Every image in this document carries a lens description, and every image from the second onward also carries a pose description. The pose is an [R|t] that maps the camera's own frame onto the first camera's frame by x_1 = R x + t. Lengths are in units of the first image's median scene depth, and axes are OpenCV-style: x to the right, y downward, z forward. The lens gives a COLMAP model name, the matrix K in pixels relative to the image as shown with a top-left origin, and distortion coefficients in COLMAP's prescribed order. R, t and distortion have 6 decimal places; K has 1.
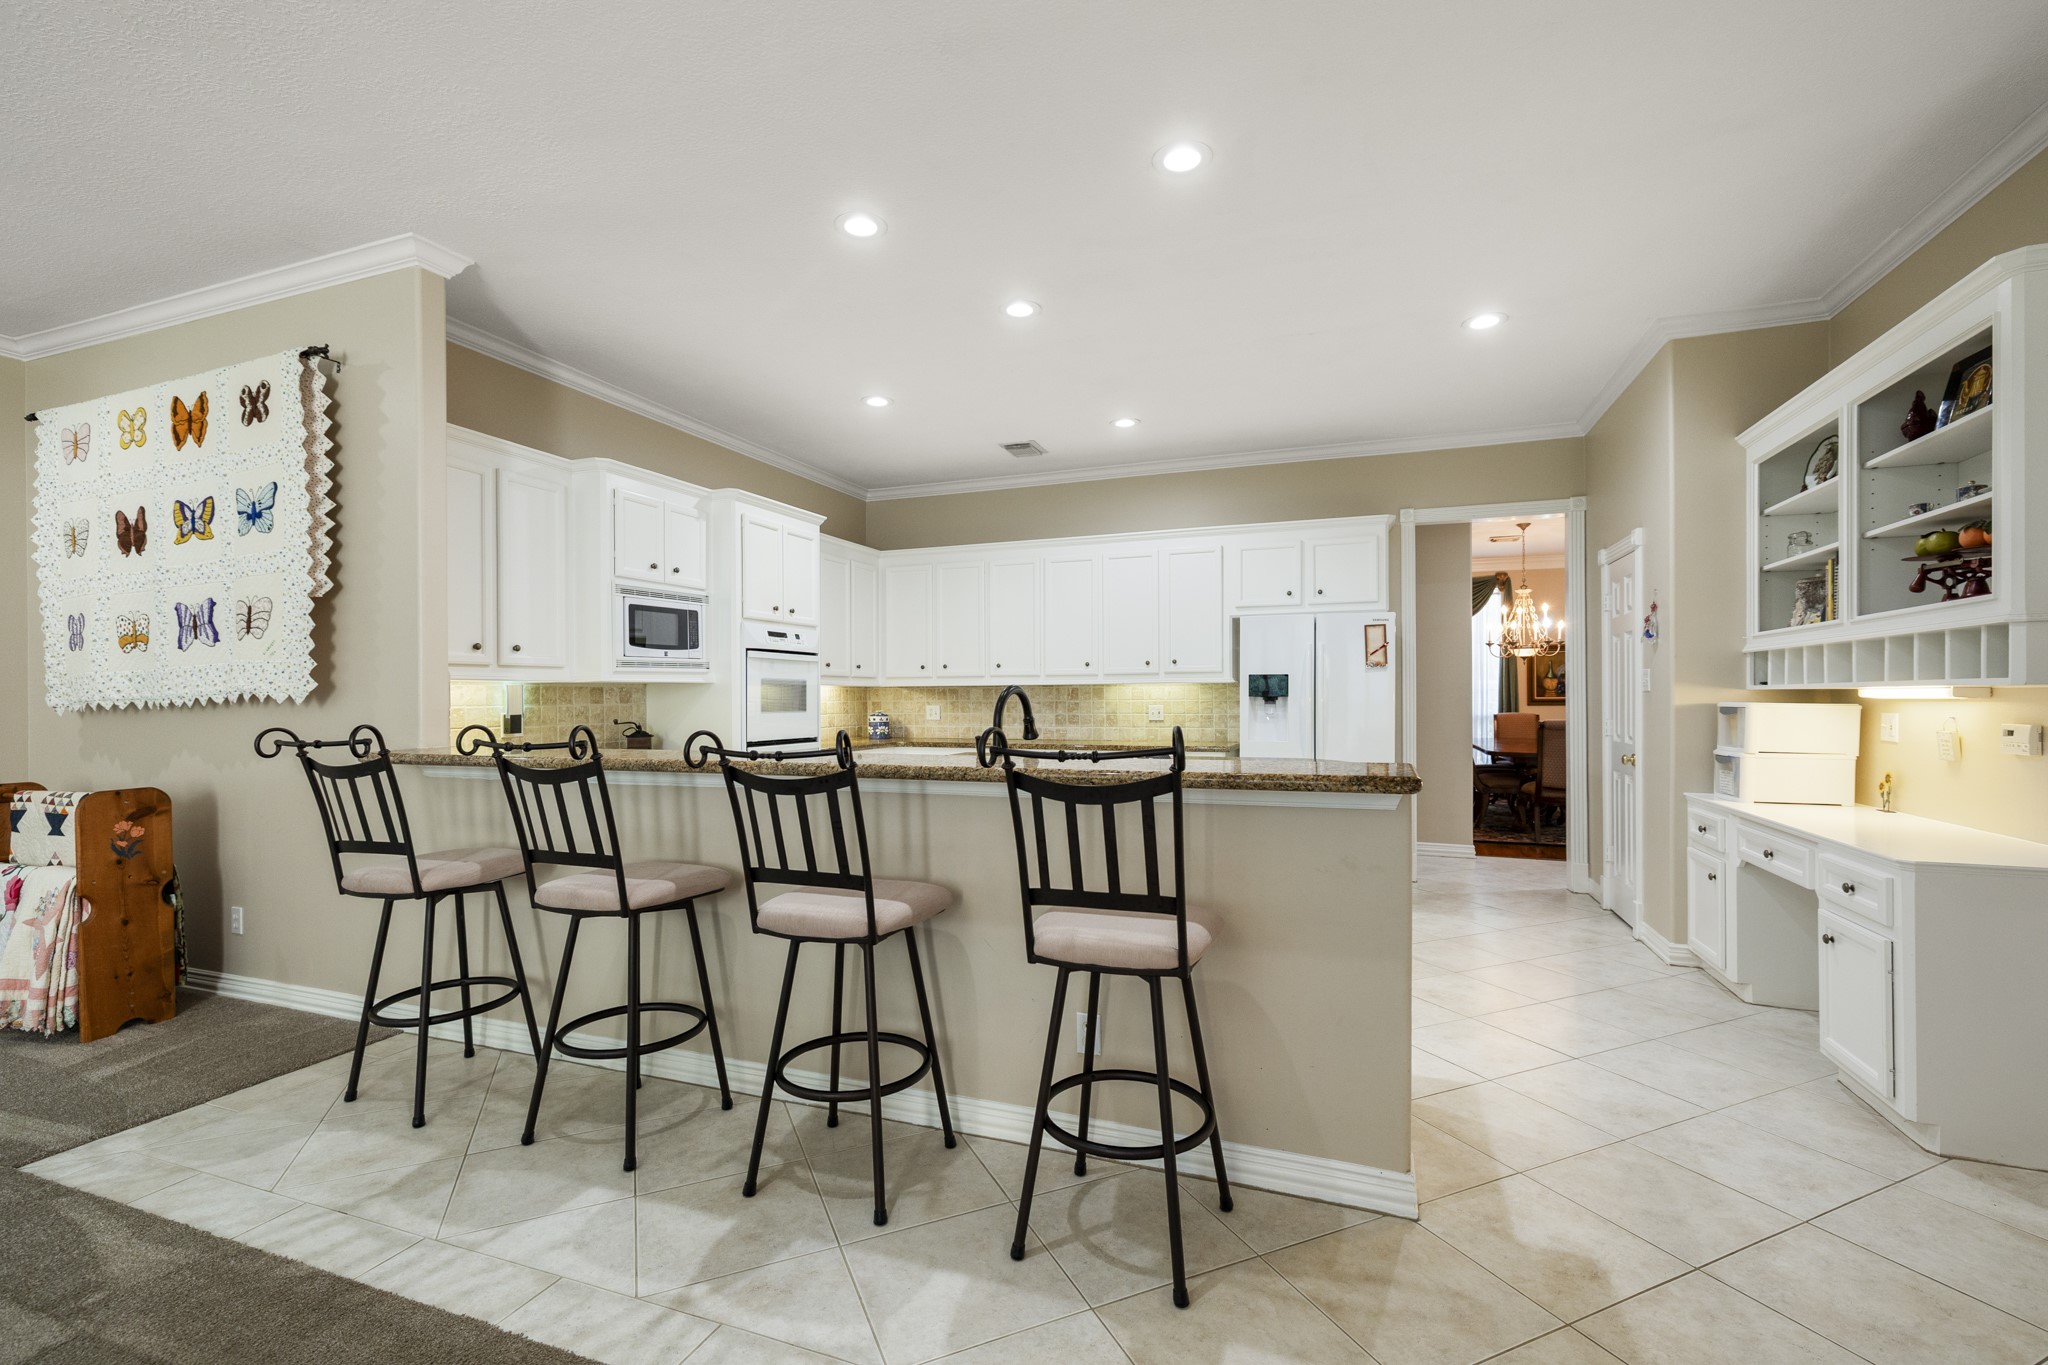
lens RADIAL K [[857.4, 0, 1026.6], [0, 857.4, 691.5], [0, 0, 1]] dist [-0.001559, -0.000154]
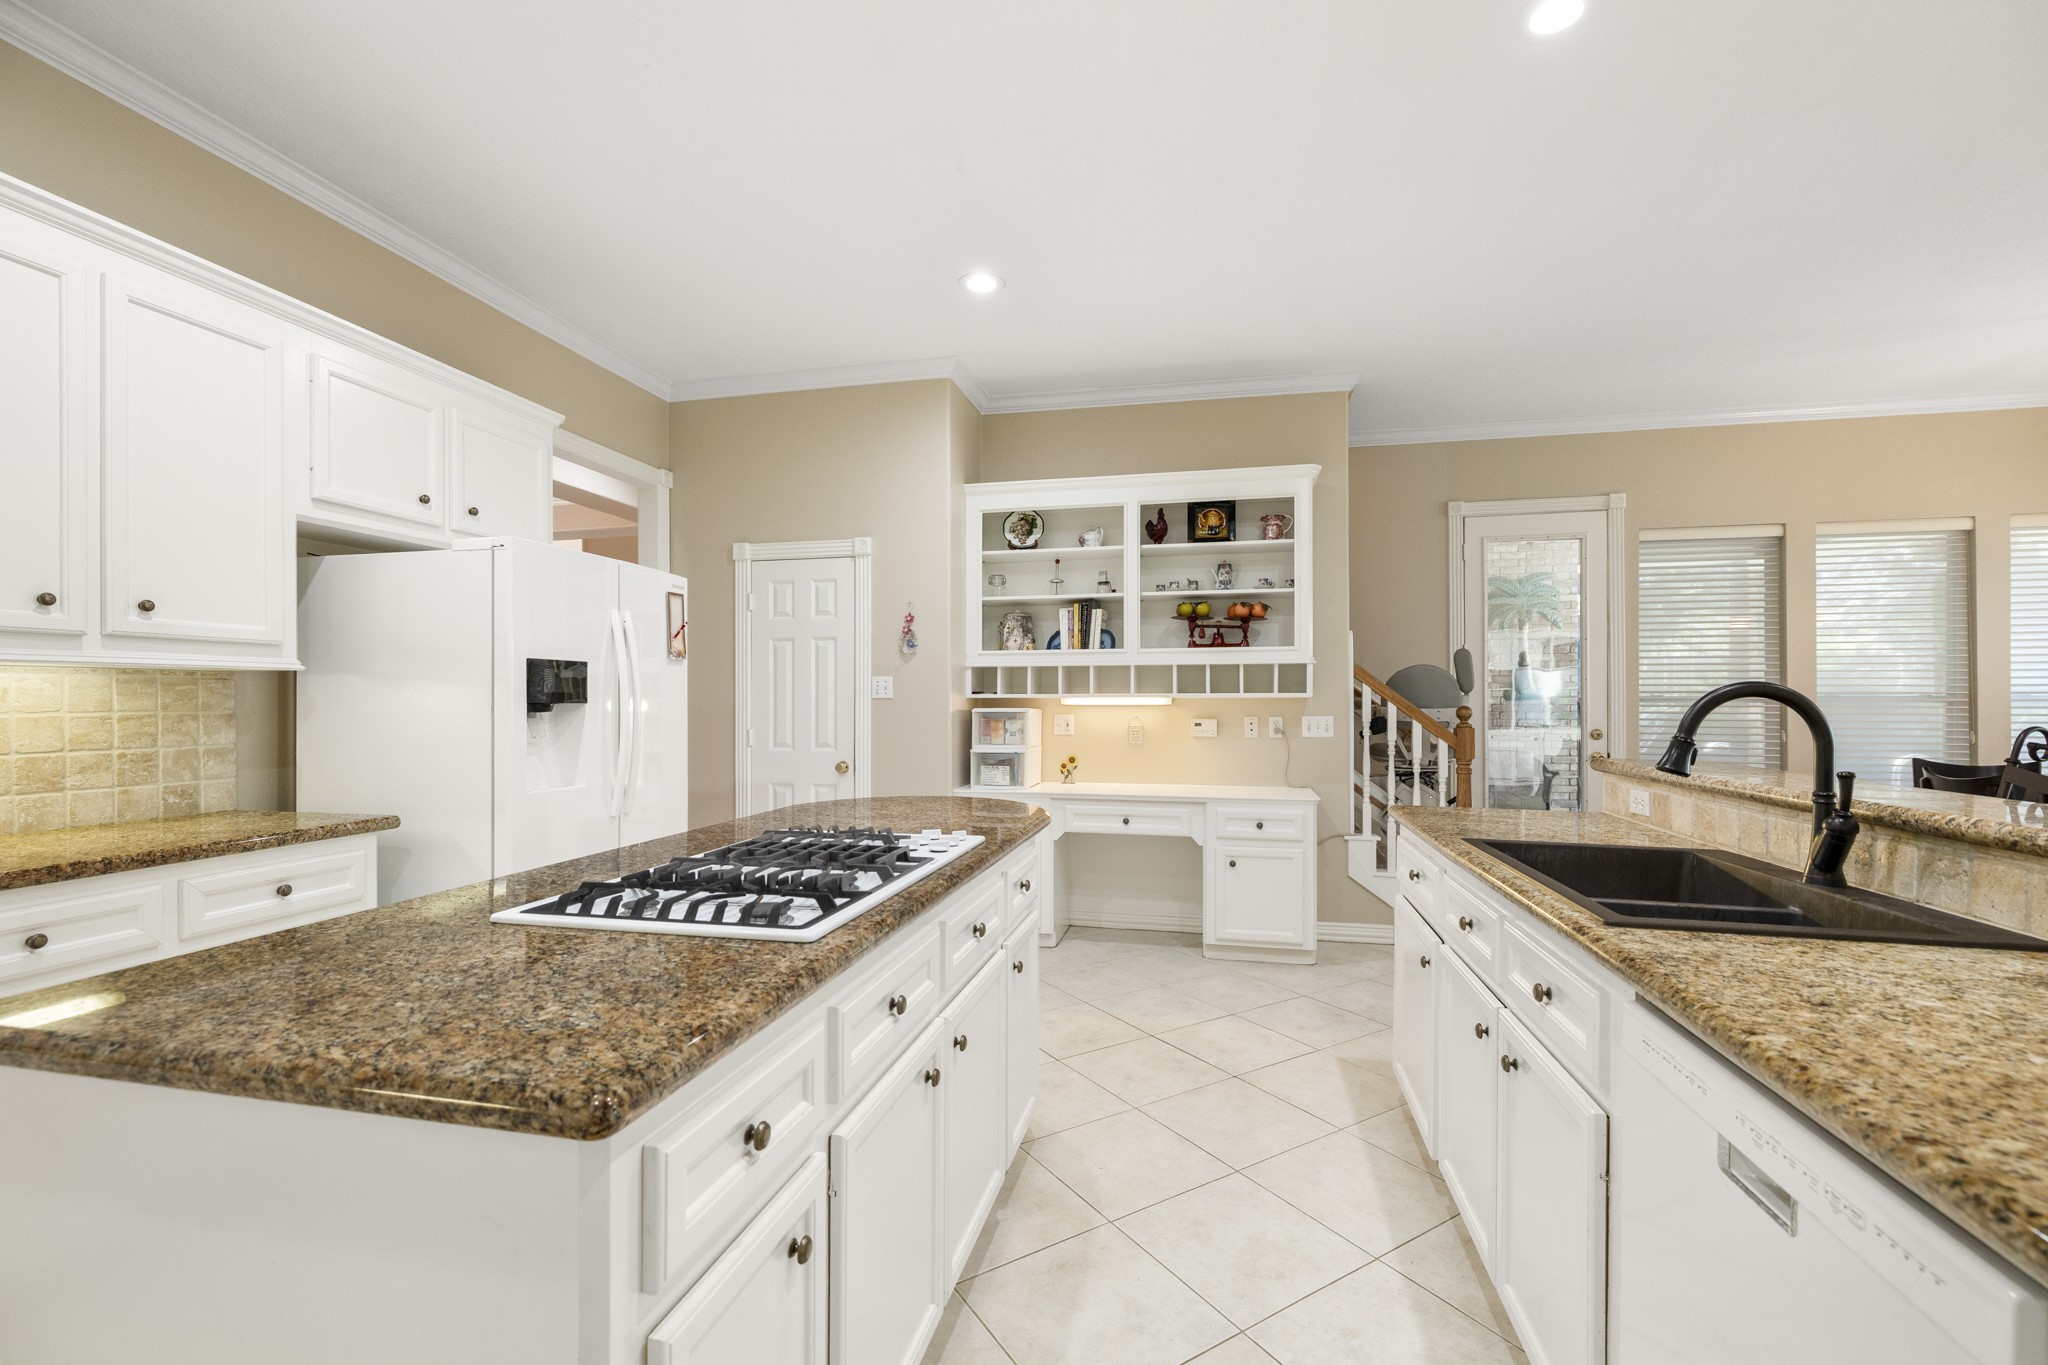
lens RADIAL K [[857.4, 0, 1022.1], [0, 857.4, 700.4], [0, 0, 1]] dist [-0.001559, -0.000154]
pose [[-0.122641, 0.008599, 0.992414, -0.398518], [-0.003089, 0.999954, -0.009046, 0.012806], [-0.992446, -0.004175, -0.122609, 1.189551]]
